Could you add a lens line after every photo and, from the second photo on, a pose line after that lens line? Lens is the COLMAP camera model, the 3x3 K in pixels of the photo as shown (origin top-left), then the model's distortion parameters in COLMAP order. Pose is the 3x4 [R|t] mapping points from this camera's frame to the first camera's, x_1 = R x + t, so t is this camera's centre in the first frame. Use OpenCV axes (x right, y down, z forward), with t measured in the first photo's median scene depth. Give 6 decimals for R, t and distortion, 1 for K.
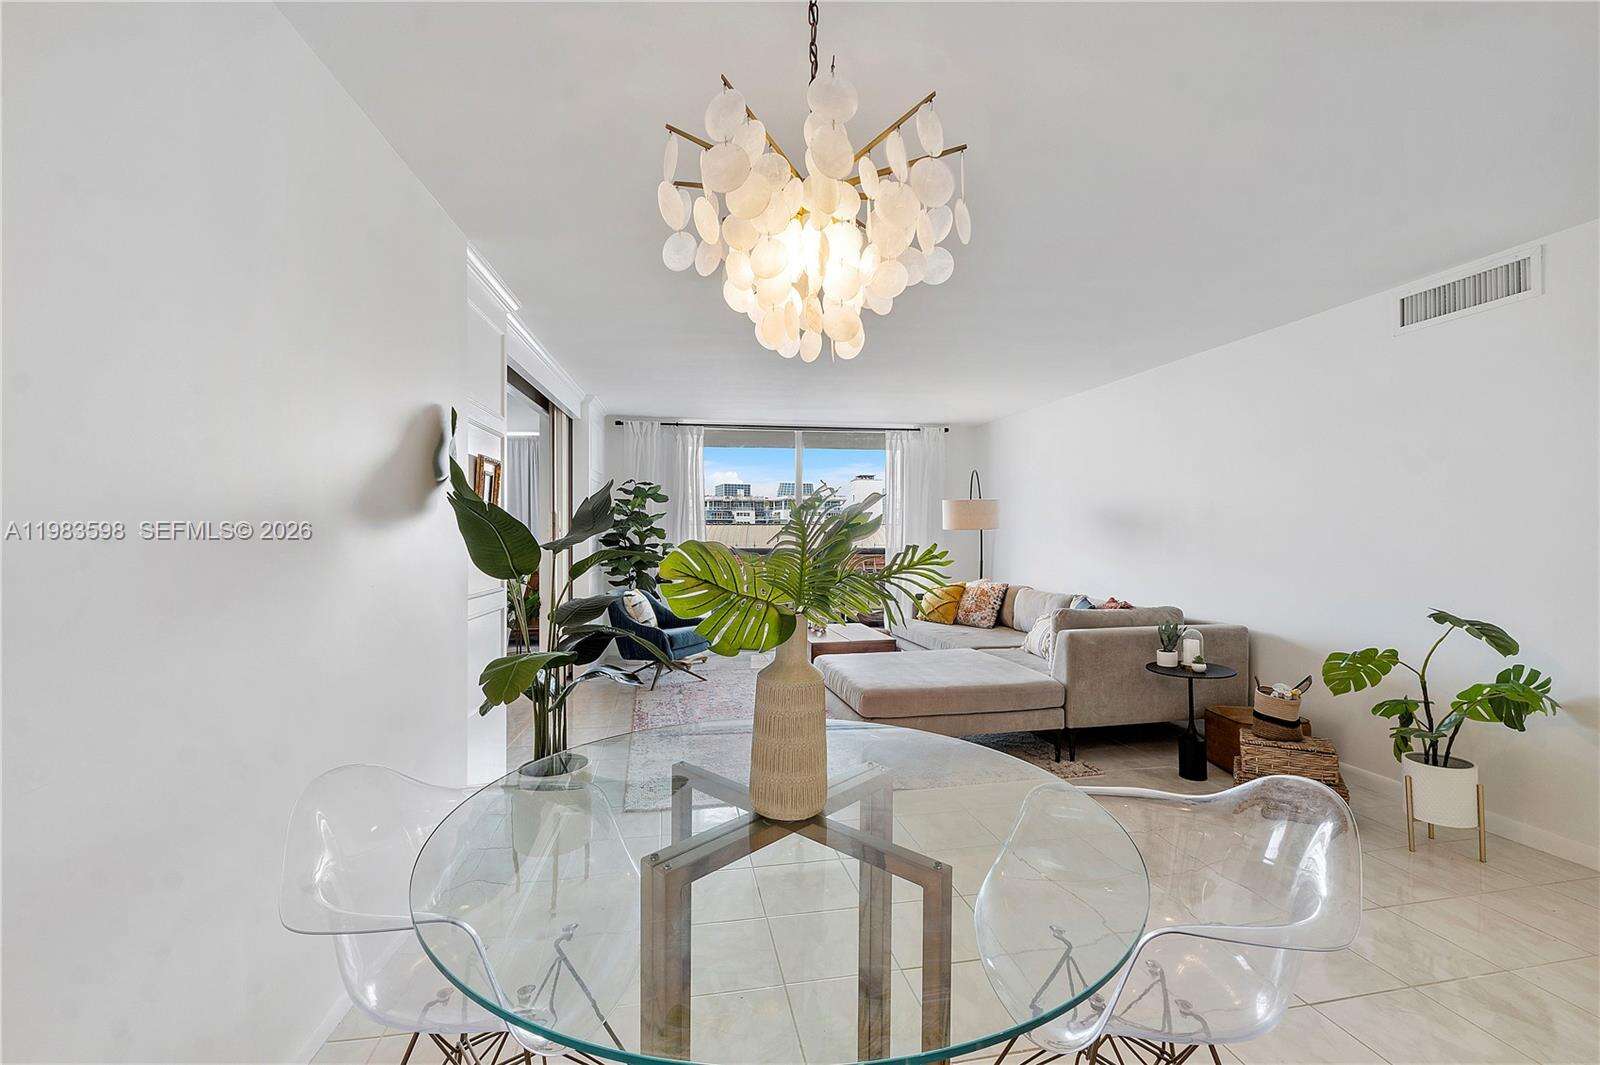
lens RADIAL K [[675.4, 0, 794.0], [0, 675.4, 532.8], [0, 0, 1]] dist [-0.005802, 0.000647]
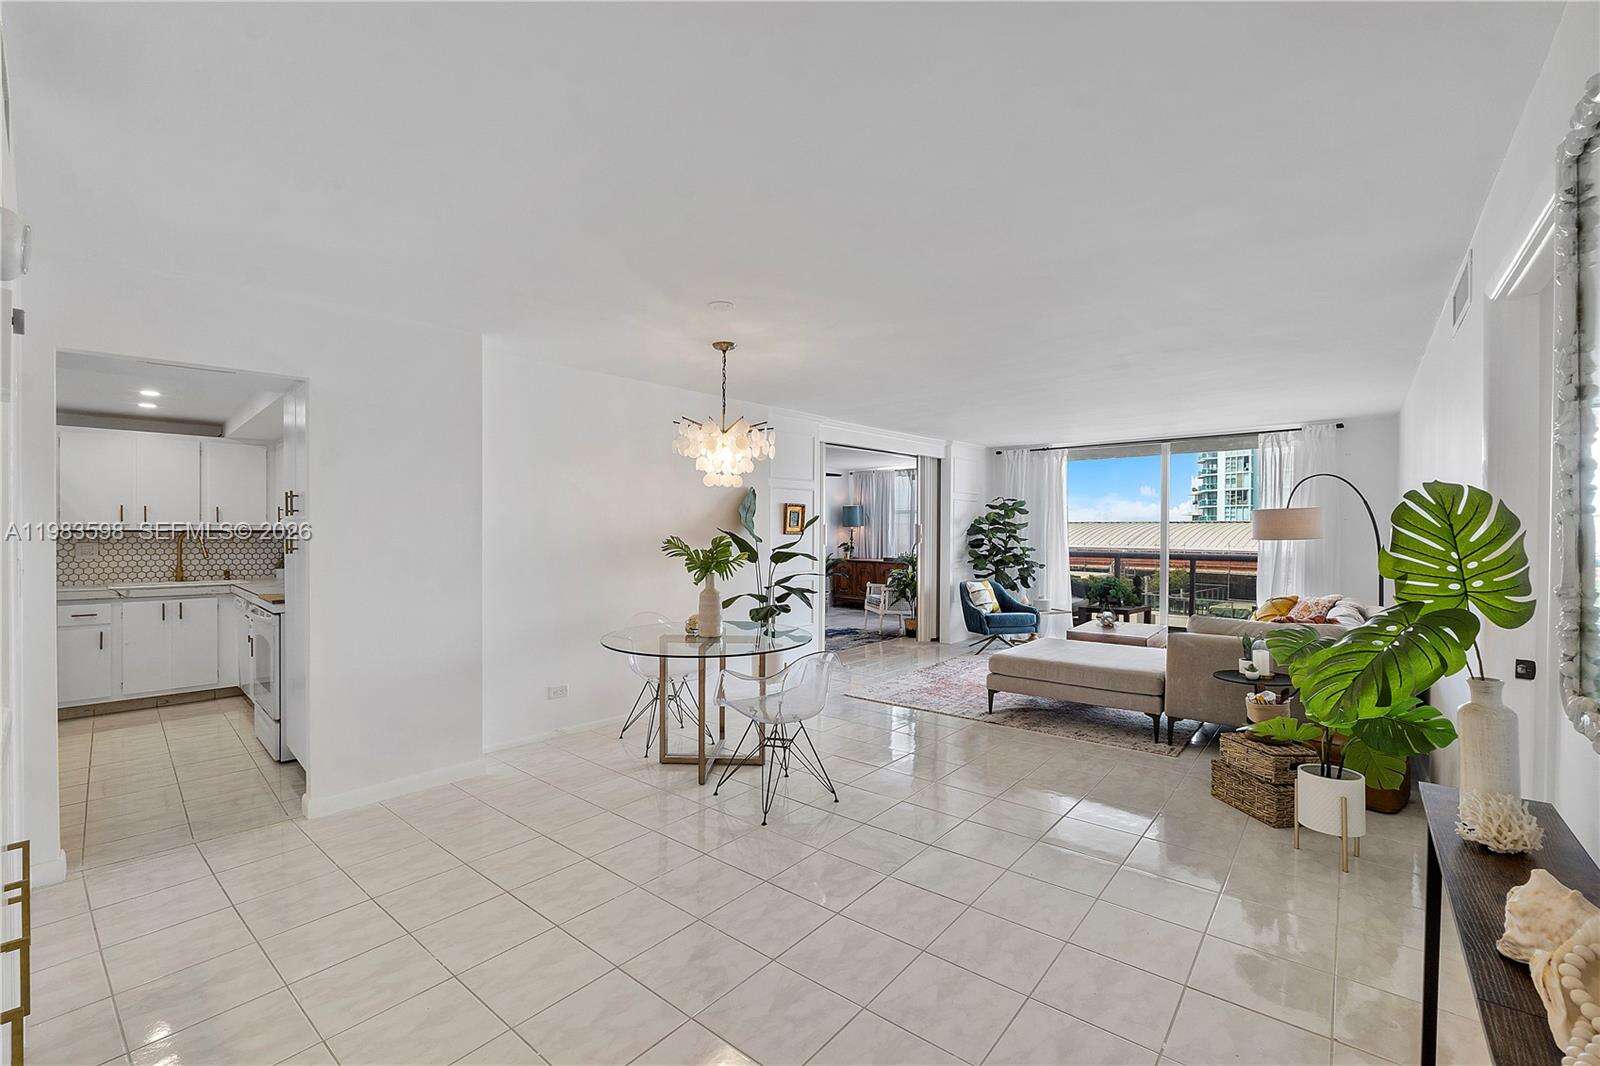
lens RADIAL K [[675.4, 0, 791.6], [0, 675.4, 534.9], [0, 0, 1]] dist [-0.005802, 0.000647]
pose [[0.635861, 0.008373, -0.771758, 0.522863], [-0.003009, 0.999960, 0.008369, -0.016869], [0.771798, -0.002999, 0.635861, -0.136746]]
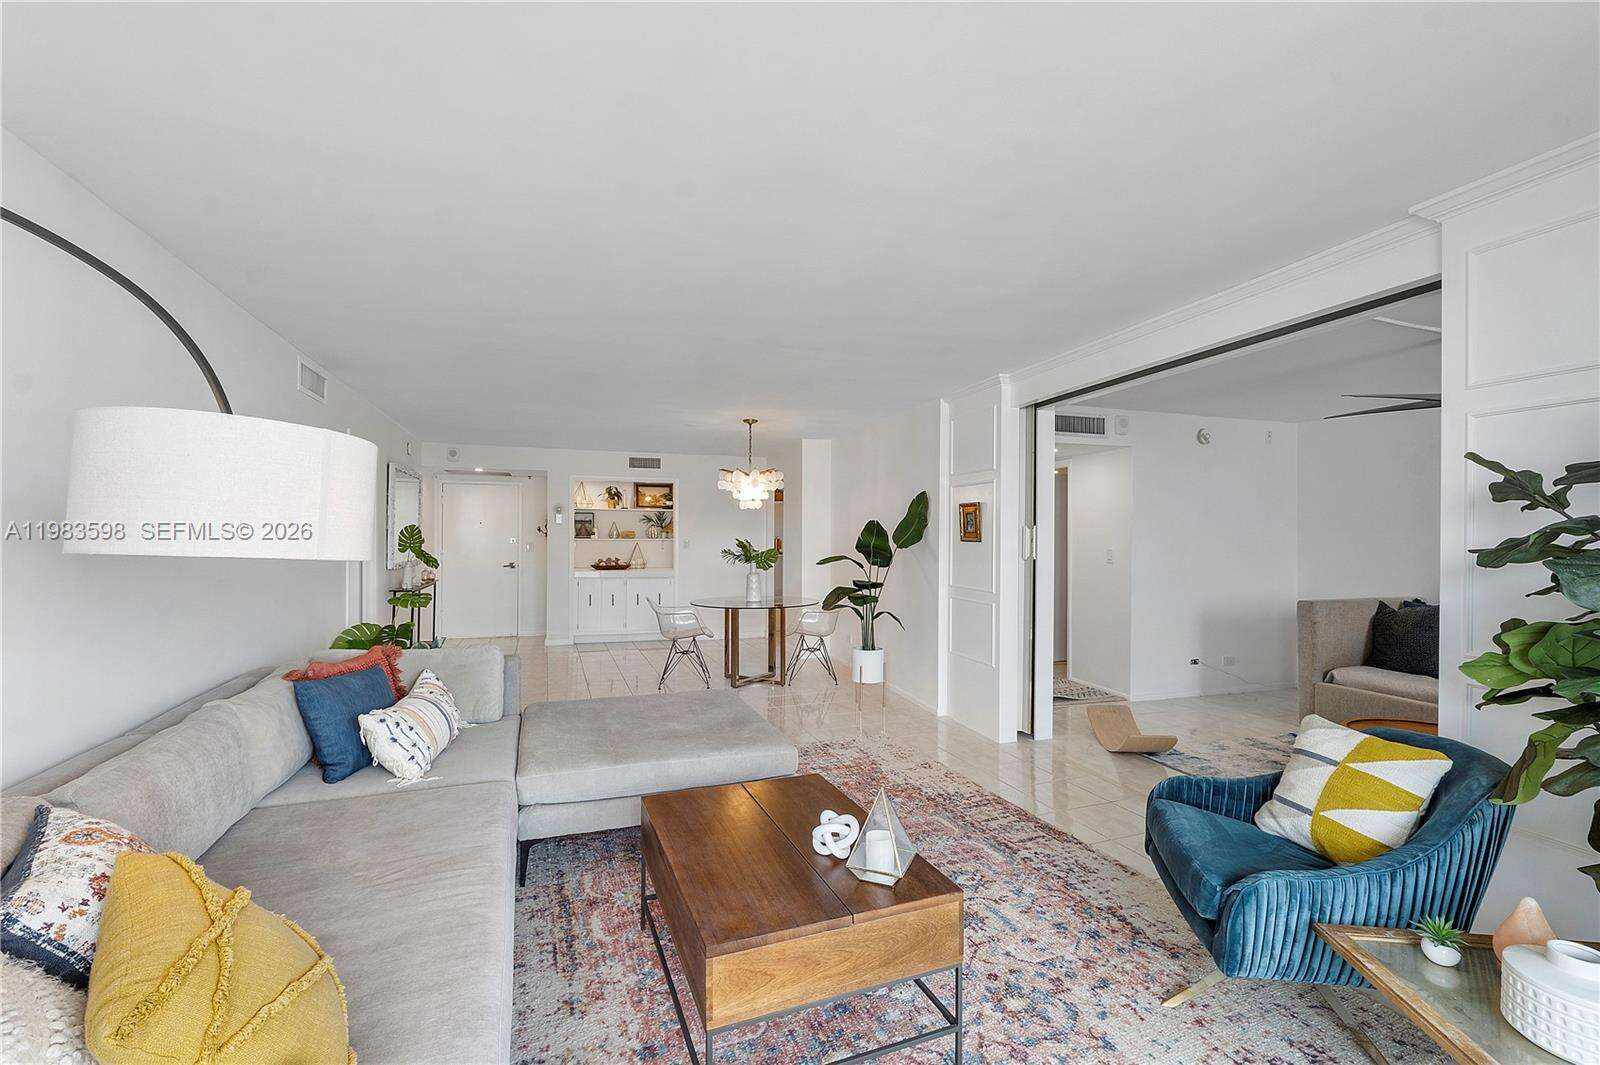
lens RADIAL K [[675.4, 0, 787.7], [0, 675.4, 537.6], [0, 0, 1]] dist [-0.005802, 0.000647]
pose [[-0.988301, -0.003455, -0.152476, 0.099896], [-0.003216, 0.999993, -0.001815, -0.011457], [0.152481, -0.001303, -0.988306, 1.194428]]
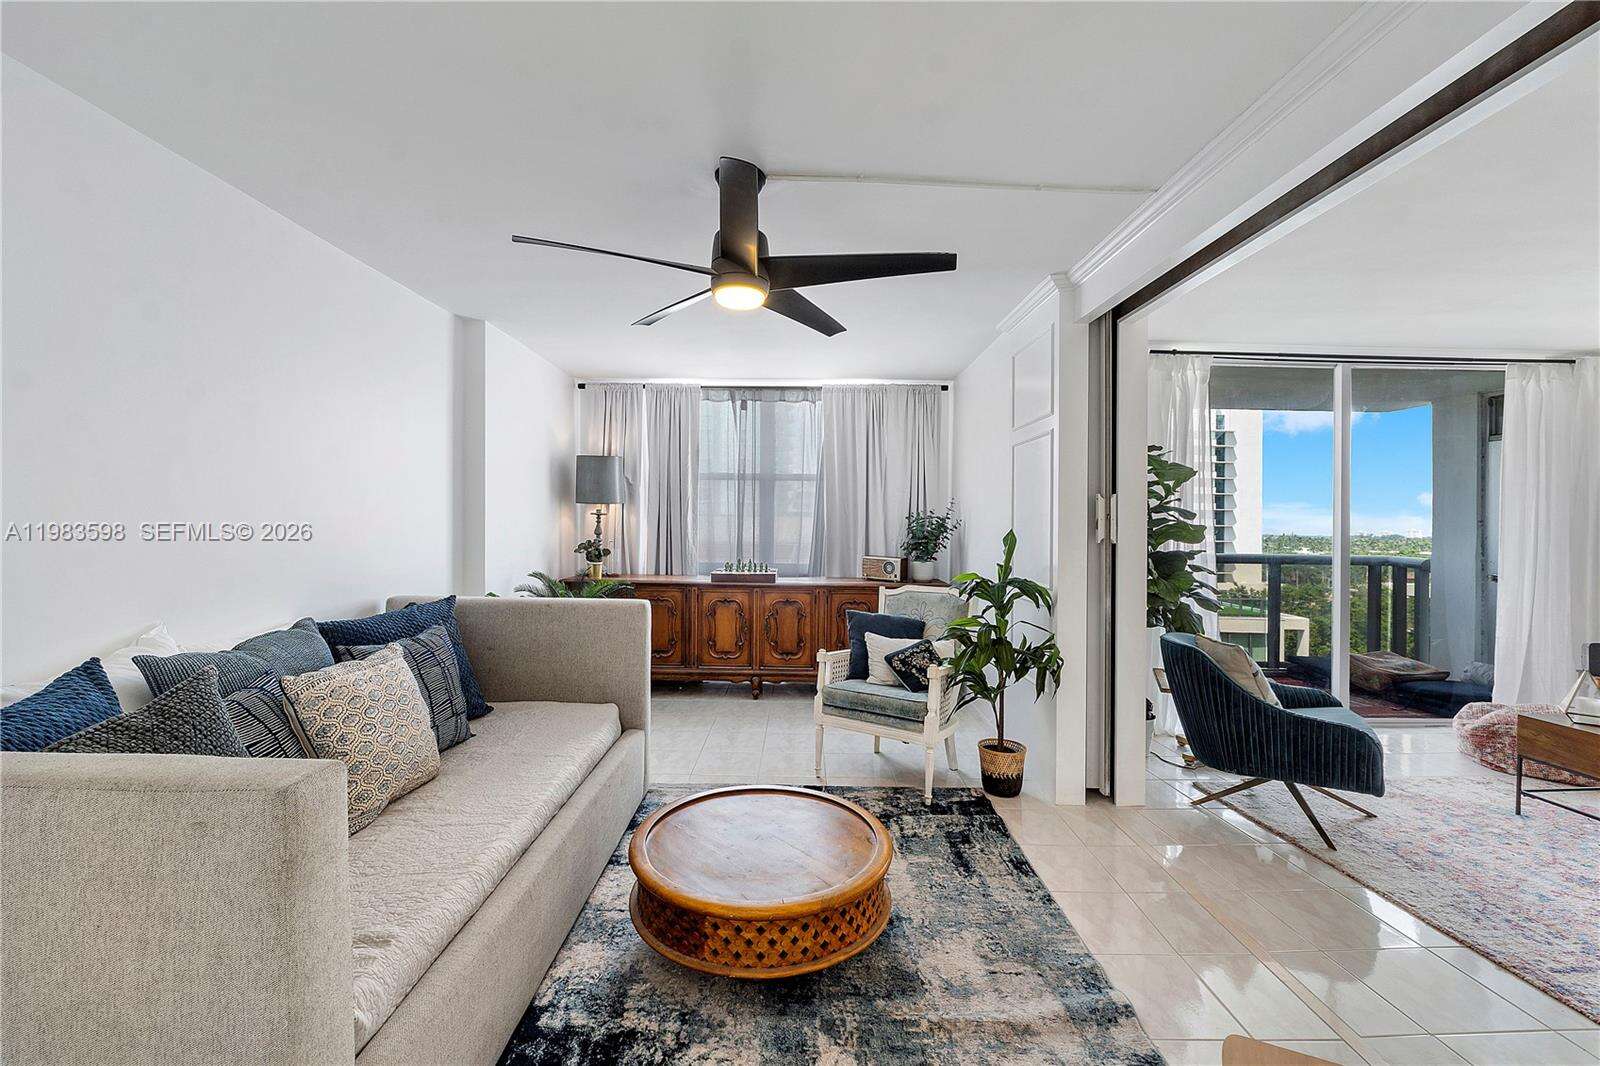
lens RADIAL K [[675.4, 0, 803.1], [0, 675.4, 534.8], [0, 0, 1]] dist [-0.005802, 0.000647]
pose [[0.992900, 0.014897, -0.118018, -0.470502], [-0.013281, 0.999807, 0.014462, -0.002355], [0.118211, -0.012792, 0.992906, 0.394725]]
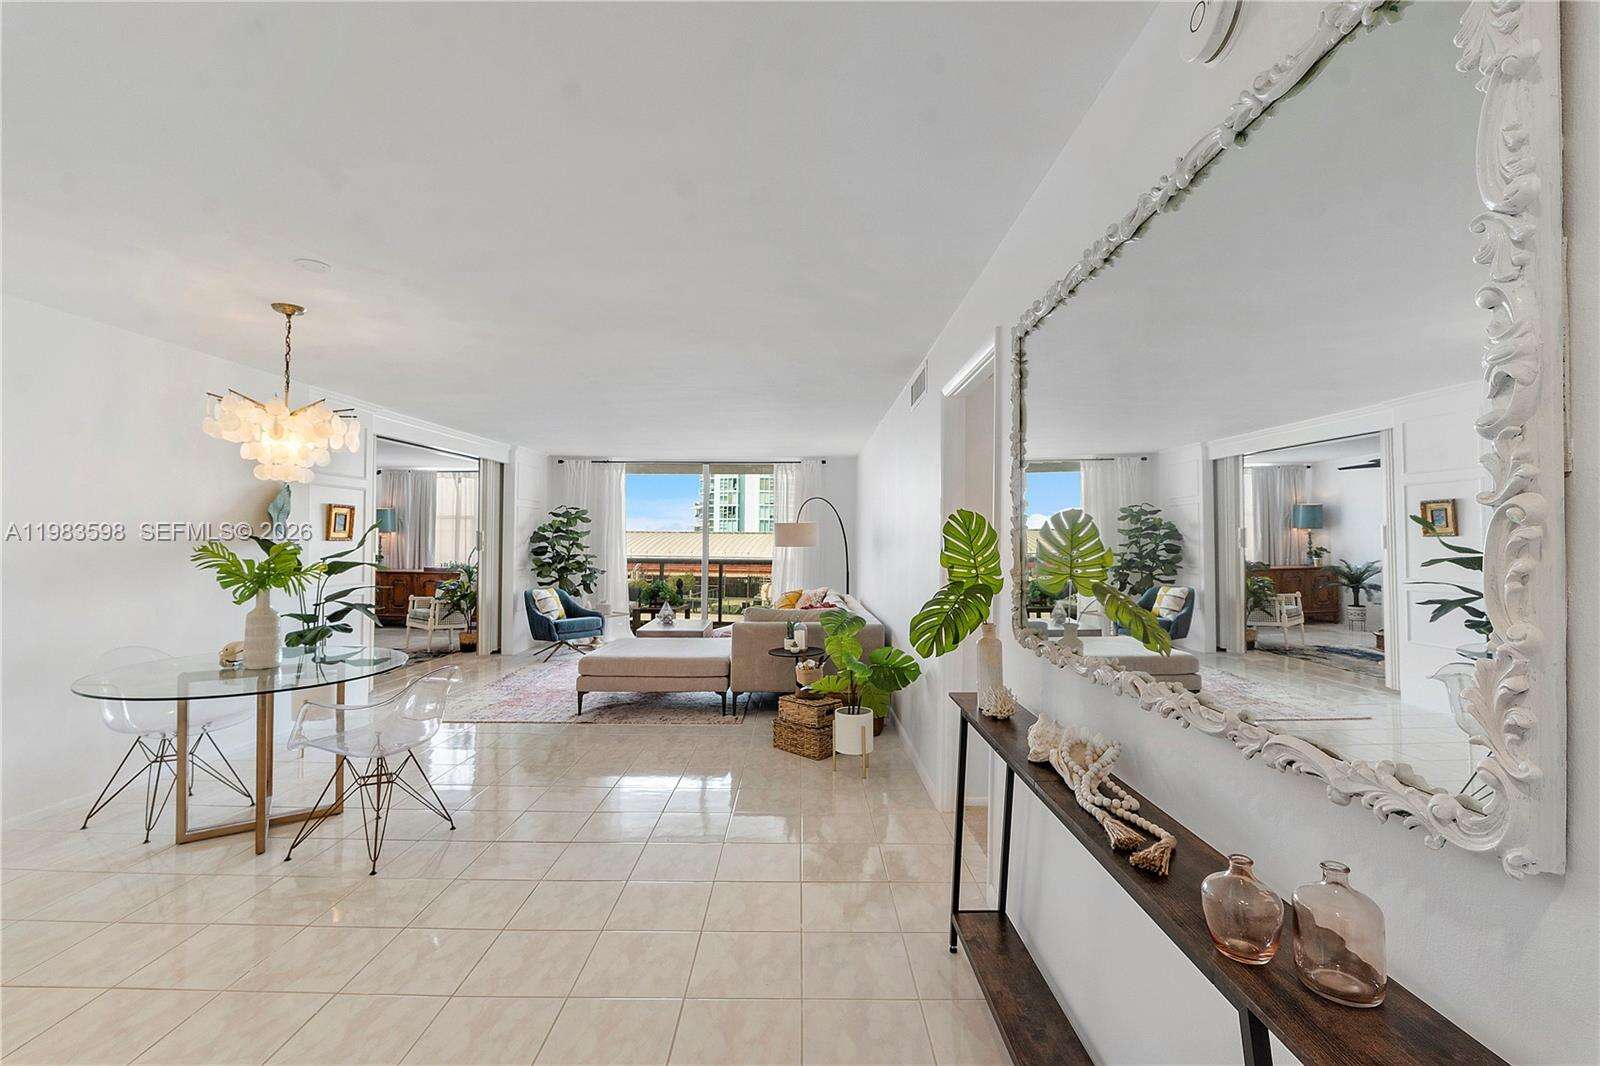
lens RADIAL K [[675.4, 0, 793.0], [0, 675.4, 538.2], [0, 0, 1]] dist [-0.005802, 0.000647]
pose [[0.980338, 0.009302, -0.197108, 0.474384], [-0.010233, 0.999941, -0.003707, -0.015215], [0.197062, 0.005651, 0.980375, -0.207481]]
